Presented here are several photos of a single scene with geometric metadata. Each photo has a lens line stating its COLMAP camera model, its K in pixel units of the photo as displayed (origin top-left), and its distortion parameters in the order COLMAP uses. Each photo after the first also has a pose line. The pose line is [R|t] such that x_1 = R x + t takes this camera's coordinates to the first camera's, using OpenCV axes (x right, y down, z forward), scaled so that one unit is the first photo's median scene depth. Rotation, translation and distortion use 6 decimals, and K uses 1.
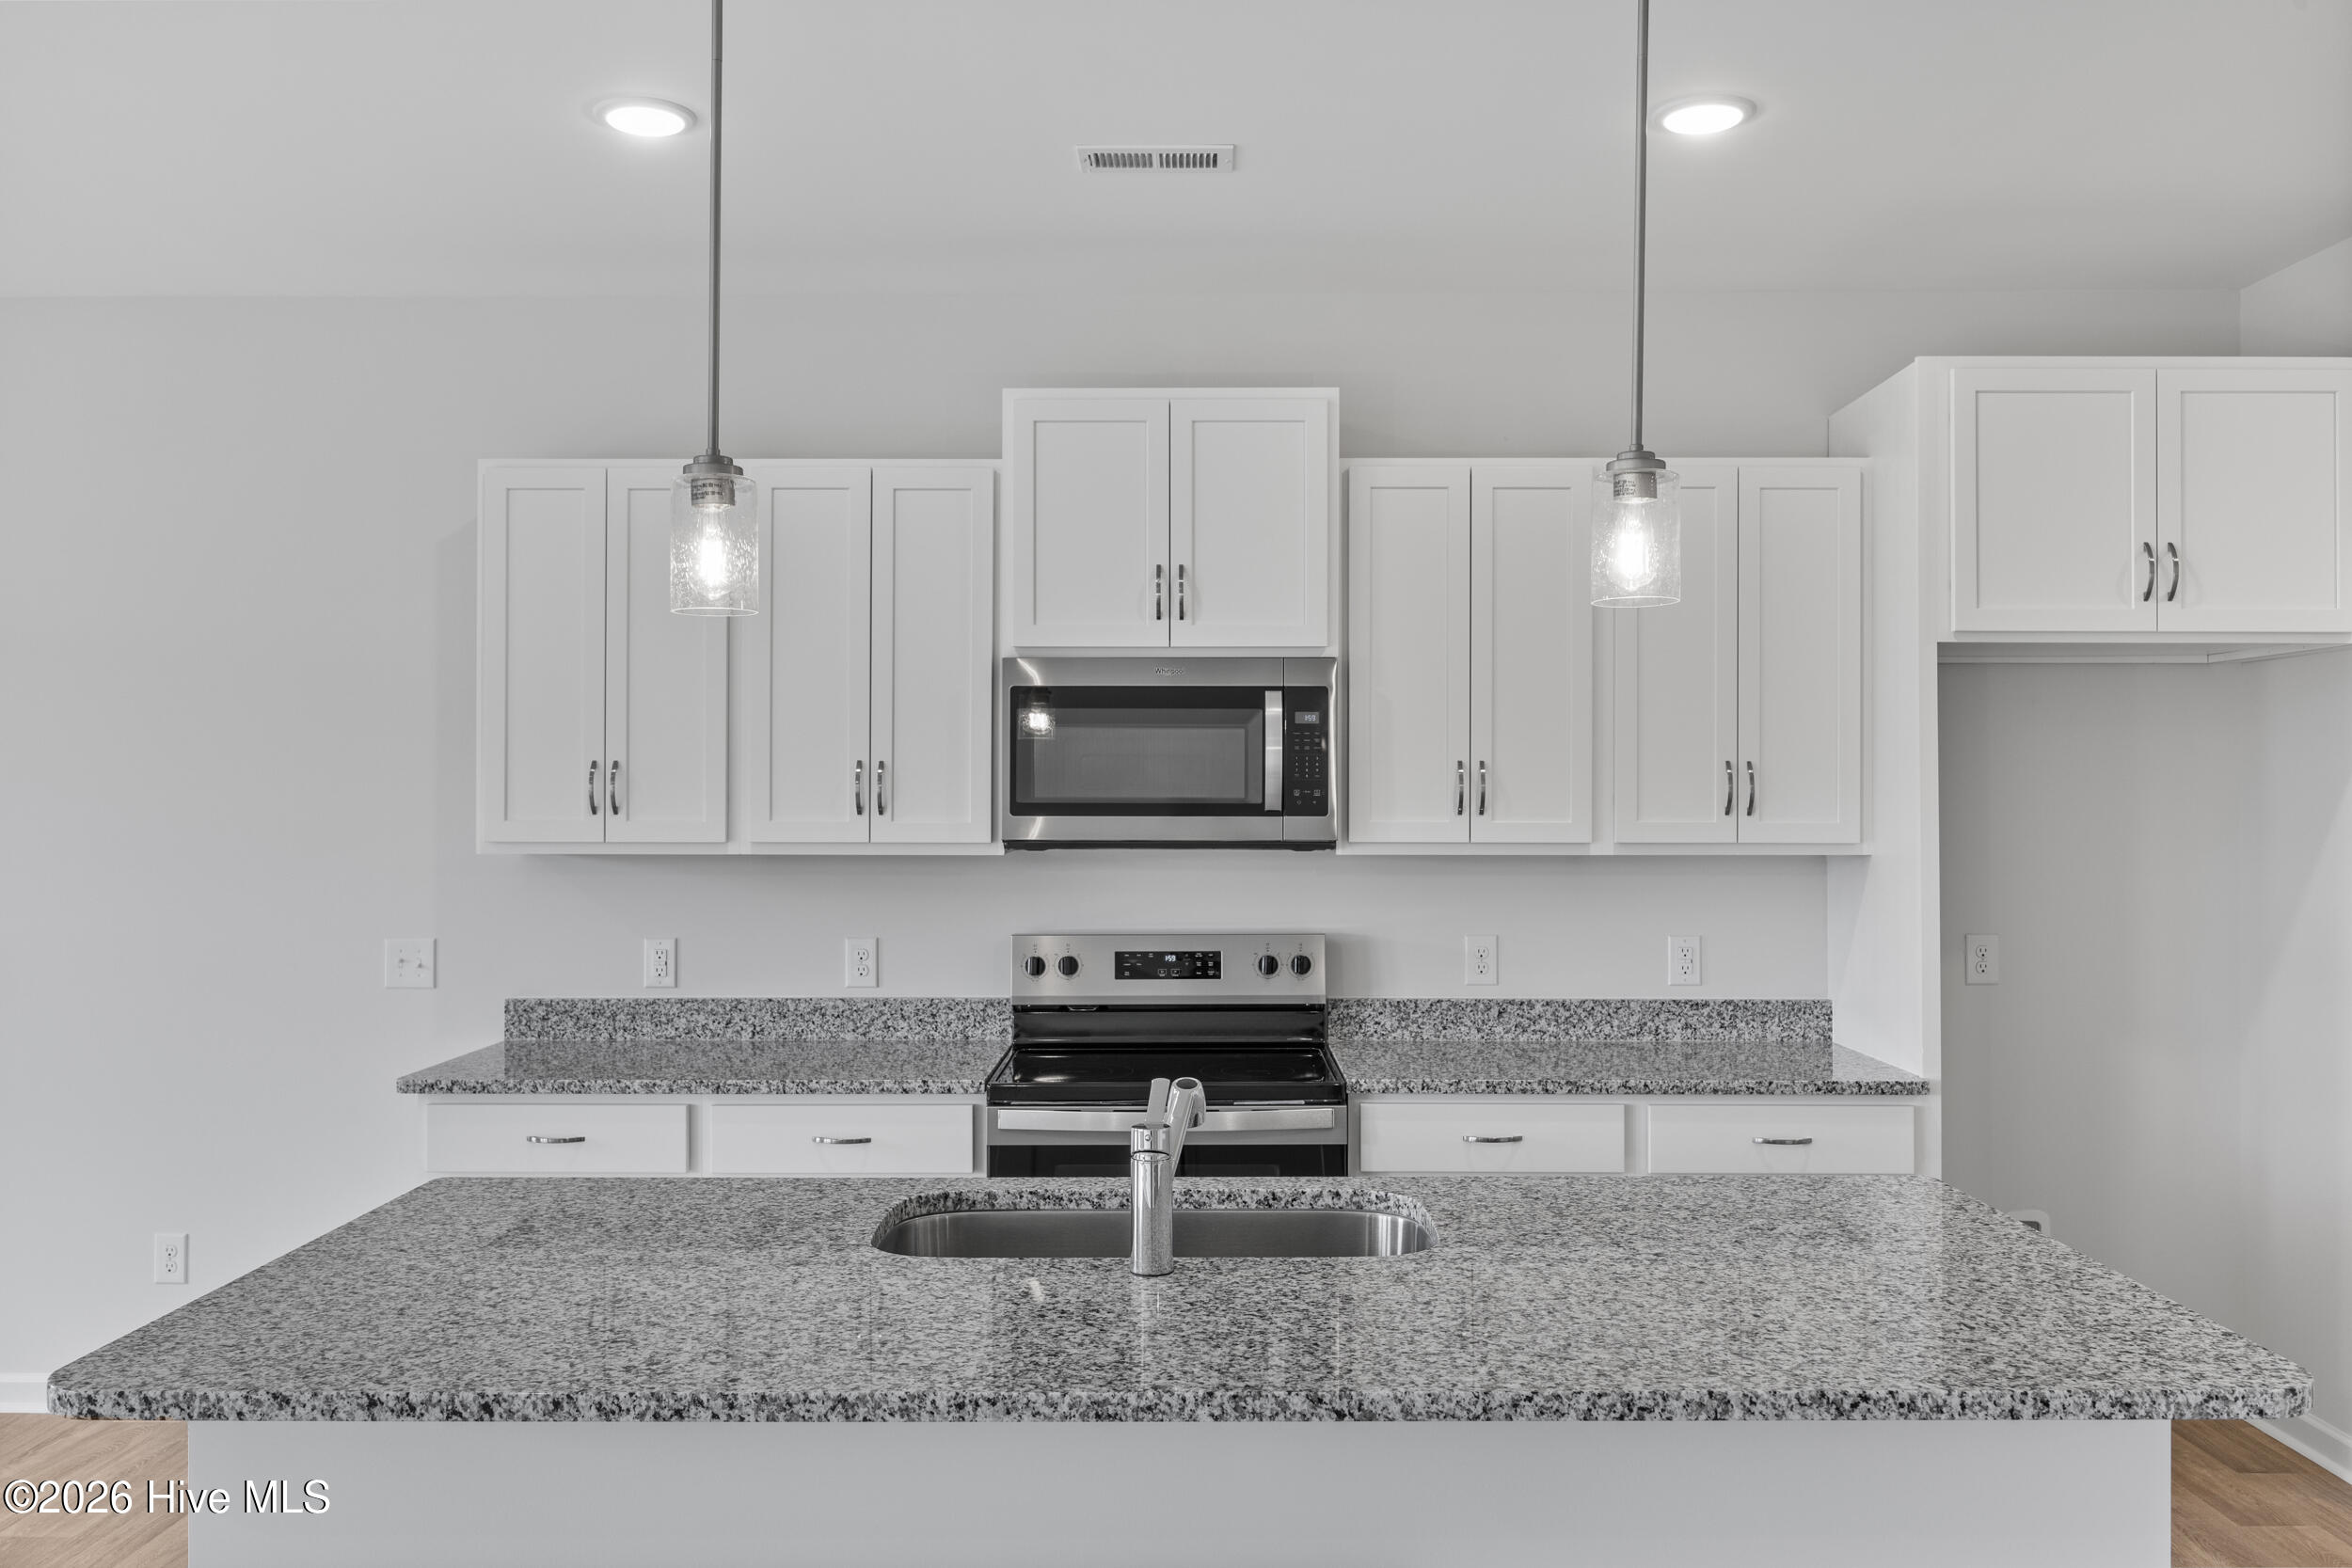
lens RADIAL K [[1822.8, 0, 1176.0], [0, 1822.8, 784.0], [0, 0, 1]] dist [-0.002143, -0.012379]
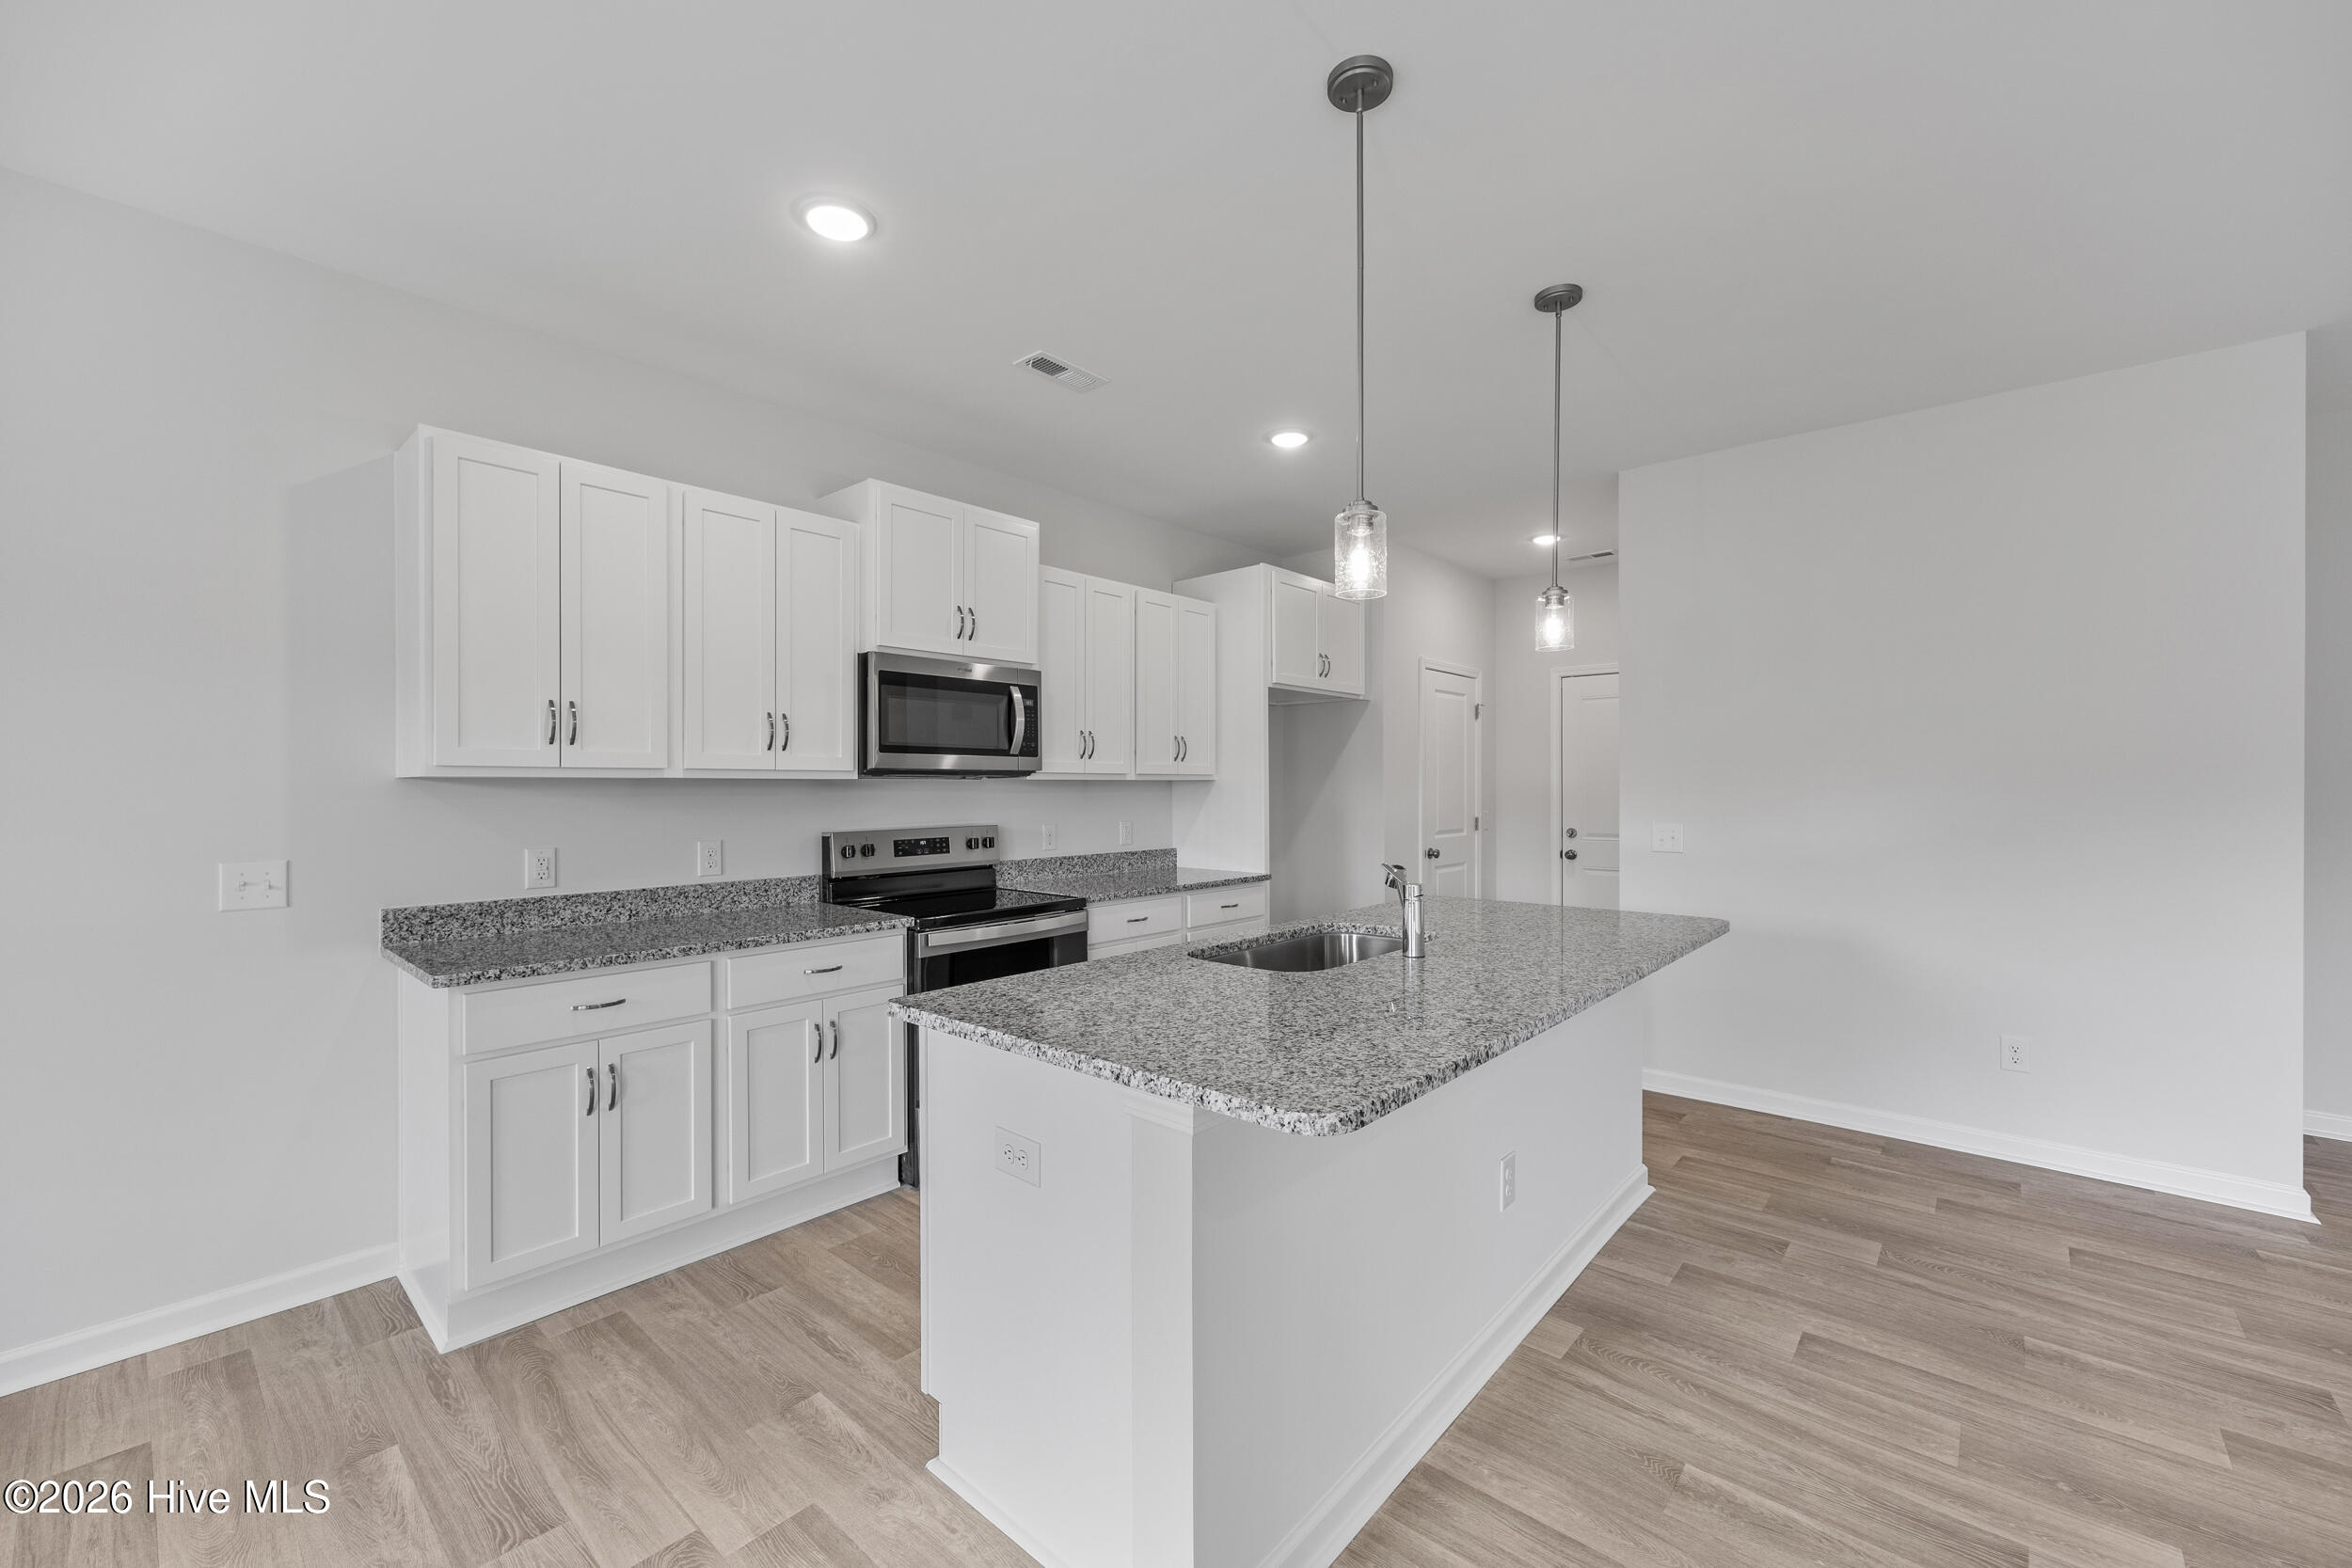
lens RADIAL K [[931.9, 0, 1160.2], [0, 931.9, 787.9], [0, 0, 1]] dist [0.019962, -0.000144]
pose [[0.669413, -0.002736, 0.742886, -0.493300], [-0.003616, 0.999969, 0.006942, 0.038690], [-0.742882, -0.007333, 0.669382, 0.265138]]
